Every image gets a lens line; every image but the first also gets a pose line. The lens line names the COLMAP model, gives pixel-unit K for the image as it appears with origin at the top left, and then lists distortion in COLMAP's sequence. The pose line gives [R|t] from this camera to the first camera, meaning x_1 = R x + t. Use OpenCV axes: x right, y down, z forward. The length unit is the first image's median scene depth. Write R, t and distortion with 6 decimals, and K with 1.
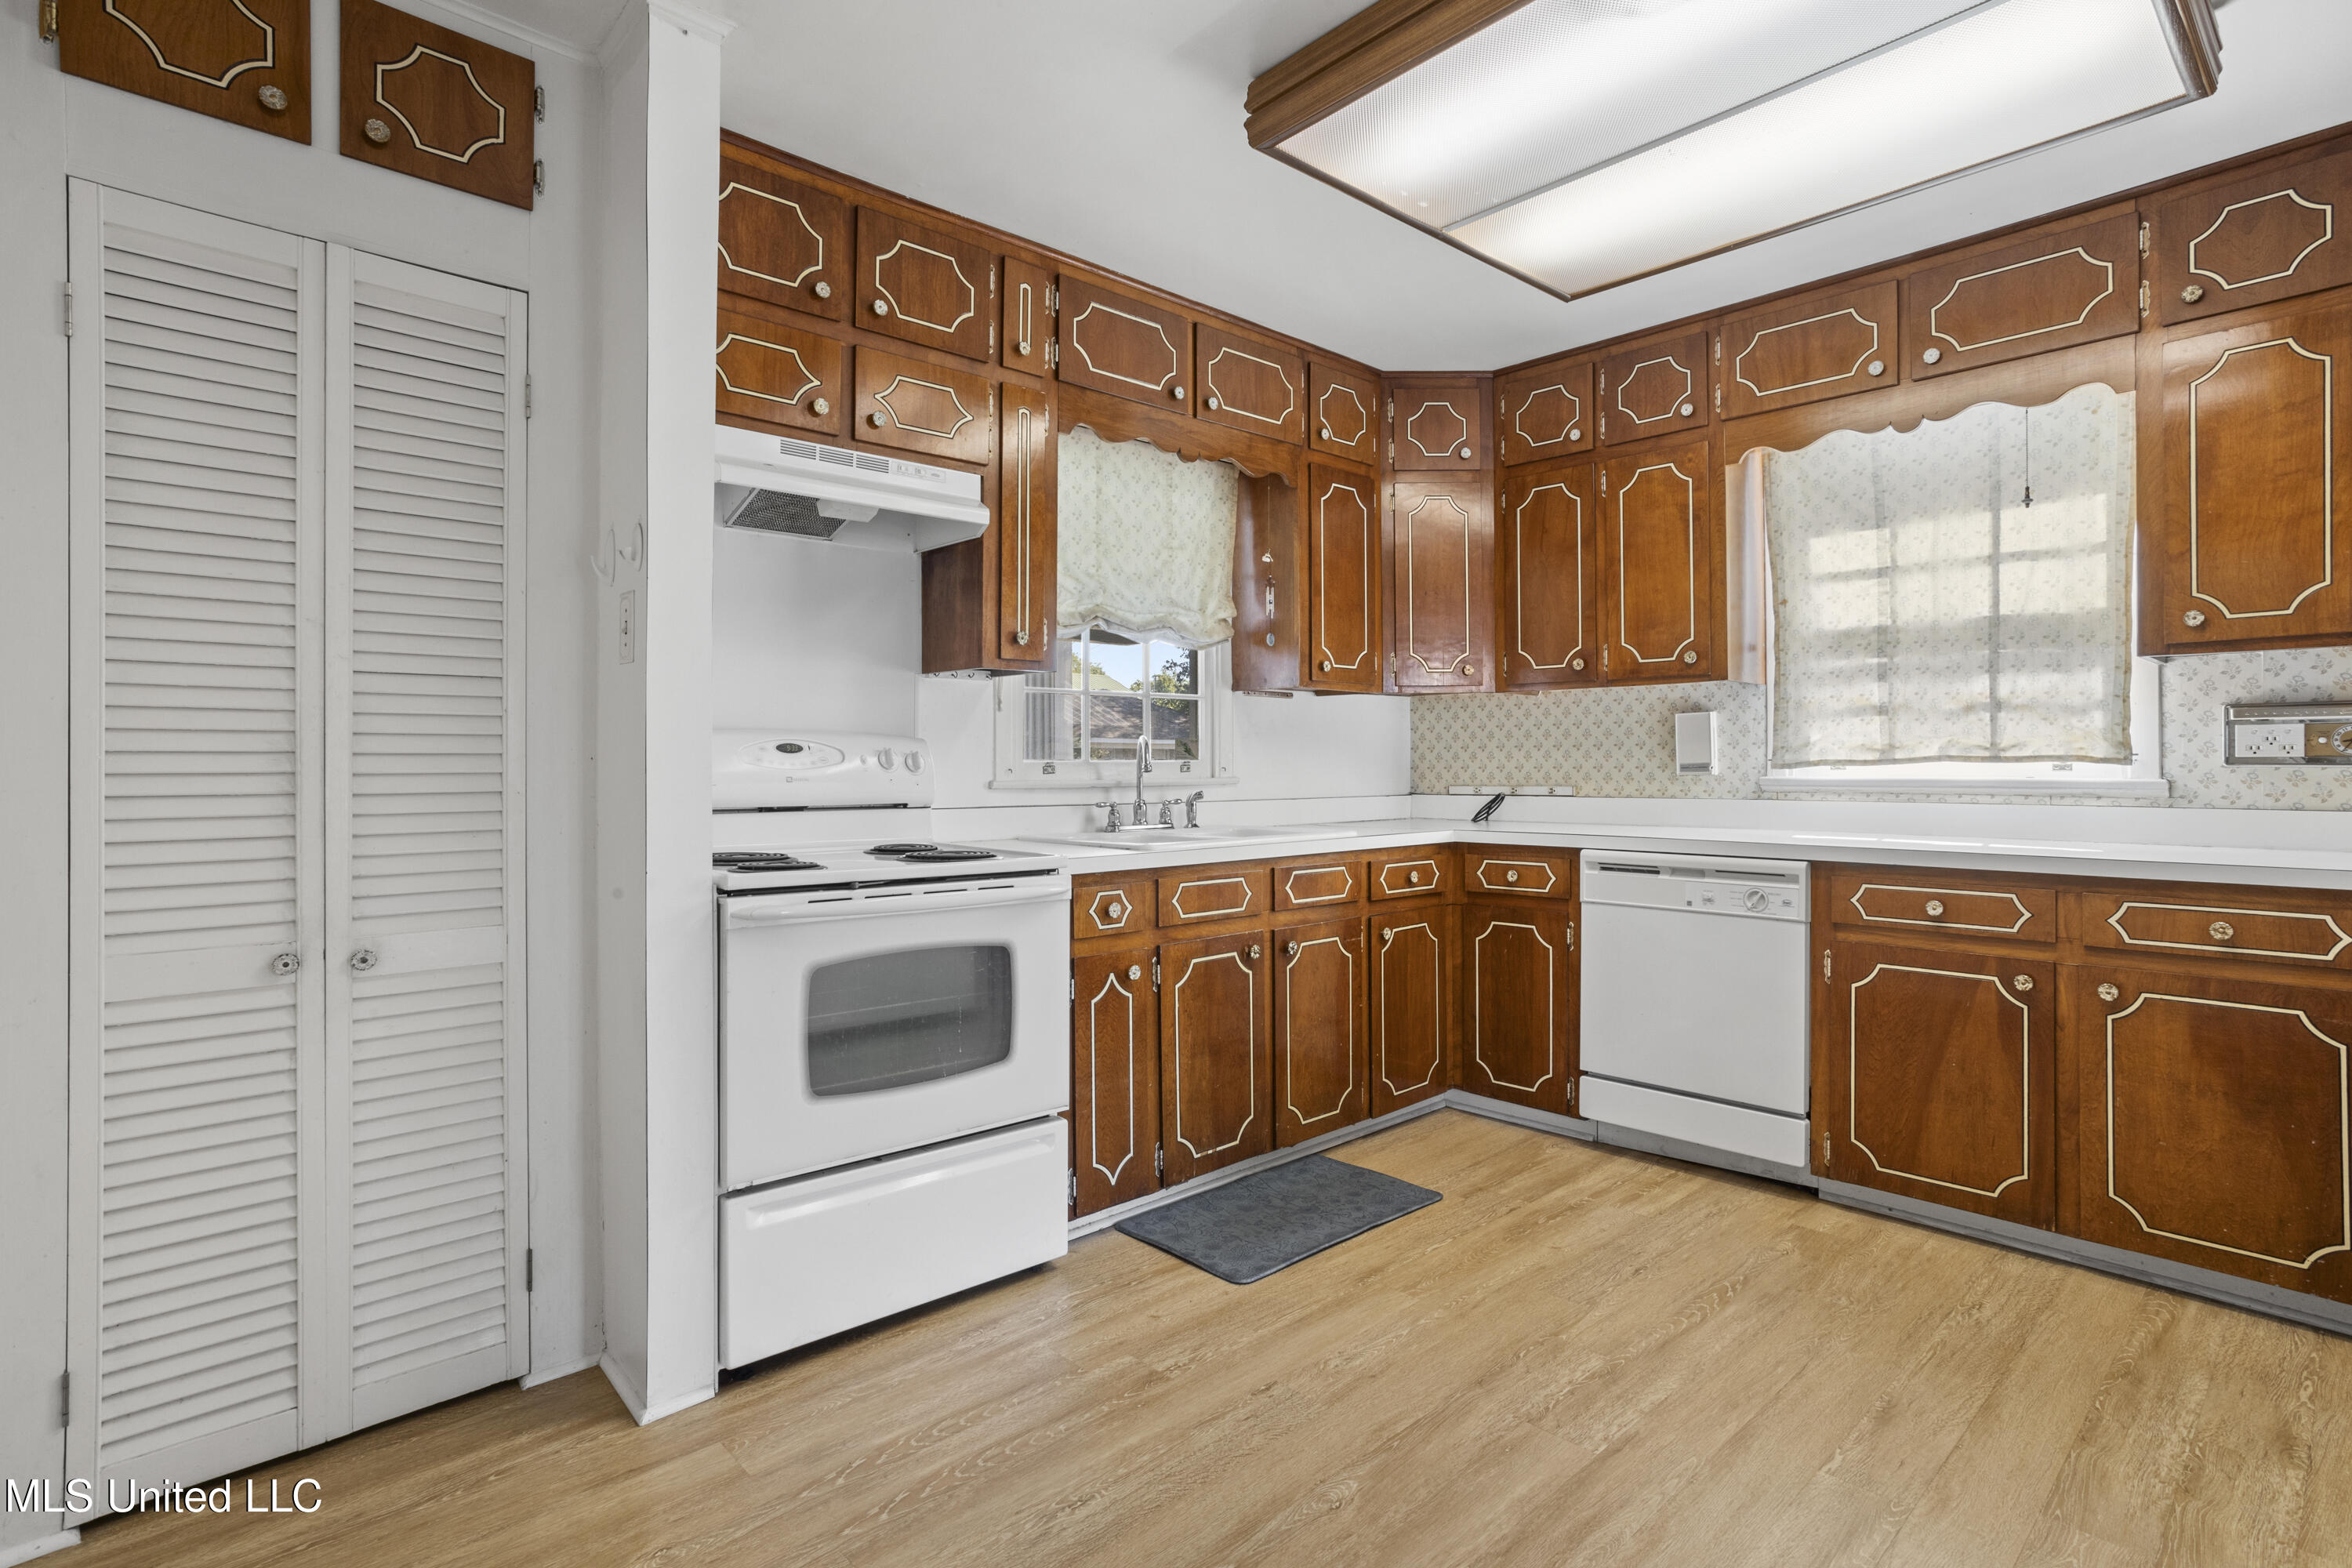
lens RADIAL K [[1140.9, 0, 1198.3], [0, 1140.9, 750.1], [0, 0, 1]] dist [-0.035054, 0.010098]
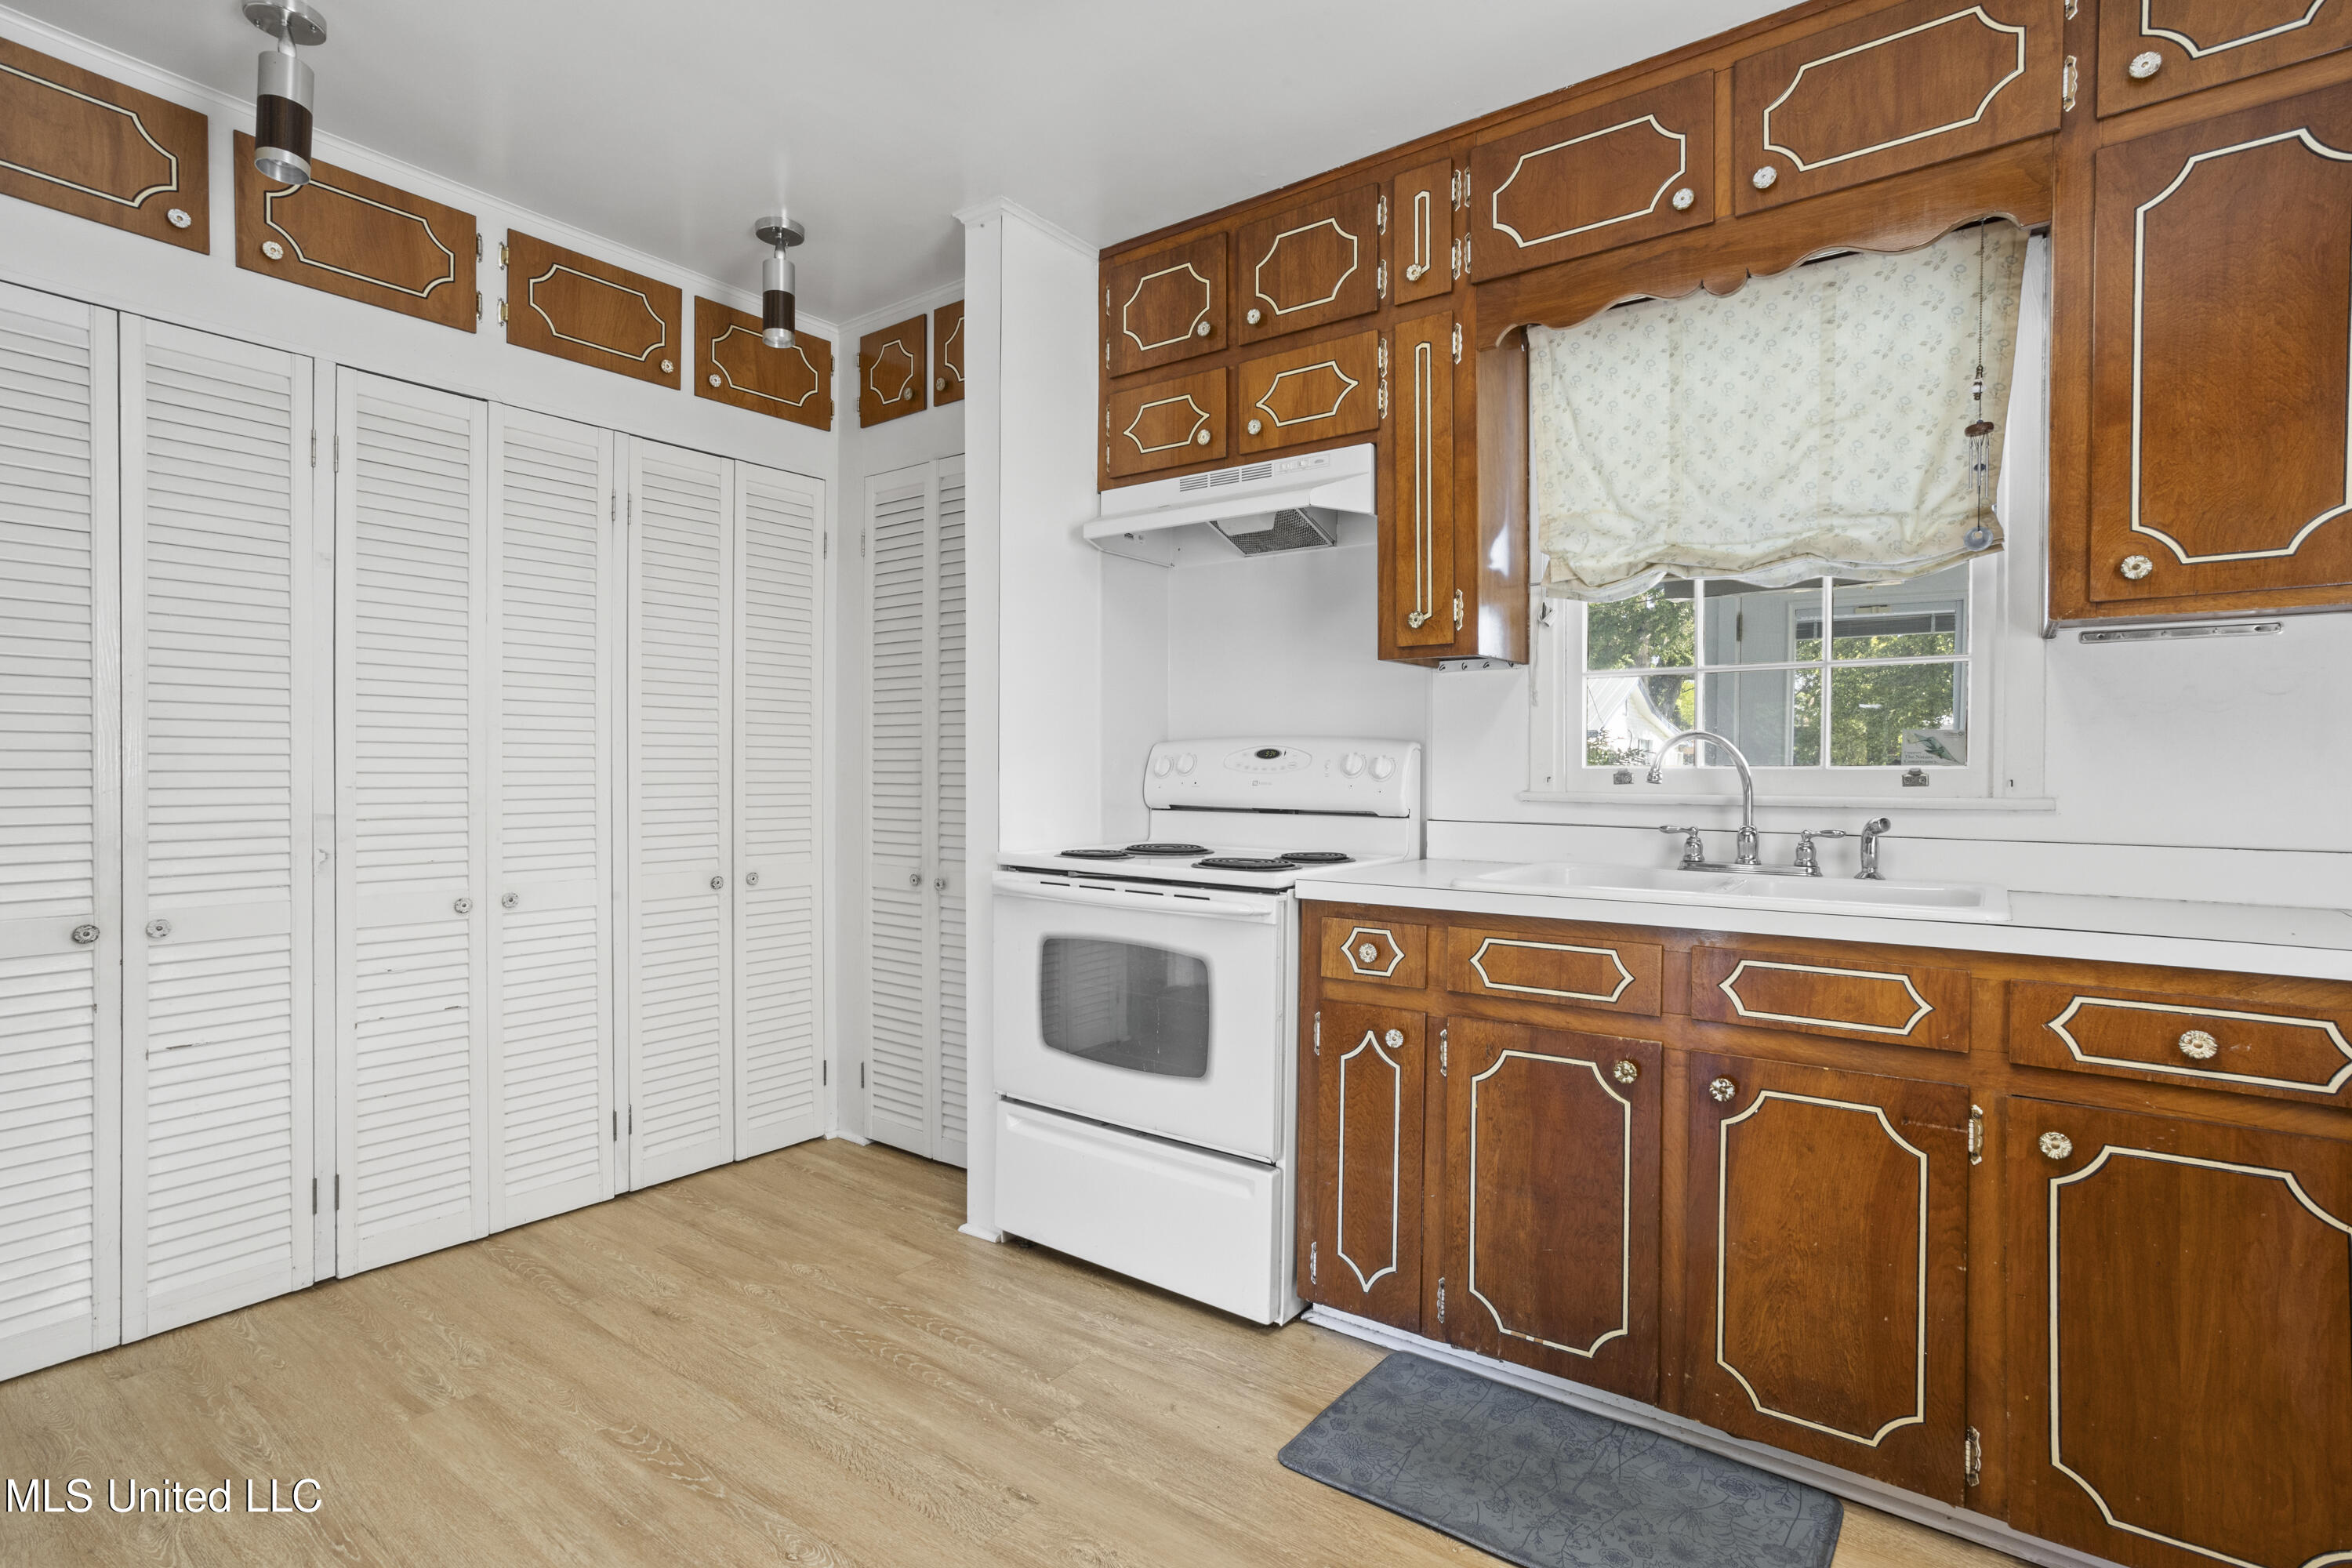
lens RADIAL K [[1140.9, 0, 1177.5], [0, 1140.9, 781.9], [0, 0, 1]] dist [-0.035054, 0.010098]
pose [[0.177180, 0.011512, -0.984111, 0.672480], [0.003650, 0.999917, 0.012354, 0.010659], [0.984172, -0.005781, 0.177123, 0.713147]]
